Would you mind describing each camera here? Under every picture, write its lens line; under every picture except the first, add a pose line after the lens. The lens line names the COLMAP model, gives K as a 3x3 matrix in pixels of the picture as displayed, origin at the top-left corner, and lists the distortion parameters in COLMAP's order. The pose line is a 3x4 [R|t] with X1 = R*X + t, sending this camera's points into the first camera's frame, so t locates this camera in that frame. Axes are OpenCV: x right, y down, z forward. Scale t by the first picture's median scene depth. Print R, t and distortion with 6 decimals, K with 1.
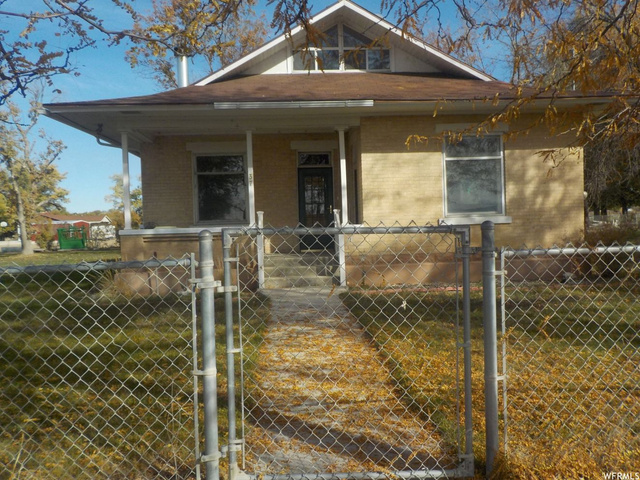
lens RADIAL K [[578.2, 0, 319.9], [0, 578.2, 237.3], [0, 0, 1]] dist [0.015331, -0.000145]
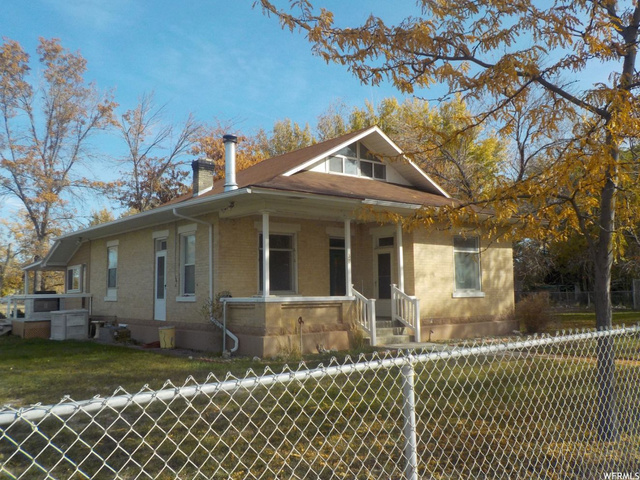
lens RADIAL K [[578.2, 0, 320.3], [0, 578.2, 242.3], [0, 0, 1]] dist [0.015331, -0.000145]
pose [[0.830288, 0.068335, 0.553129, -0.840377], [0.003096, 0.991874, -0.127185, 0.023372], [-0.557326, 0.107312, 0.823330, 0.008511]]
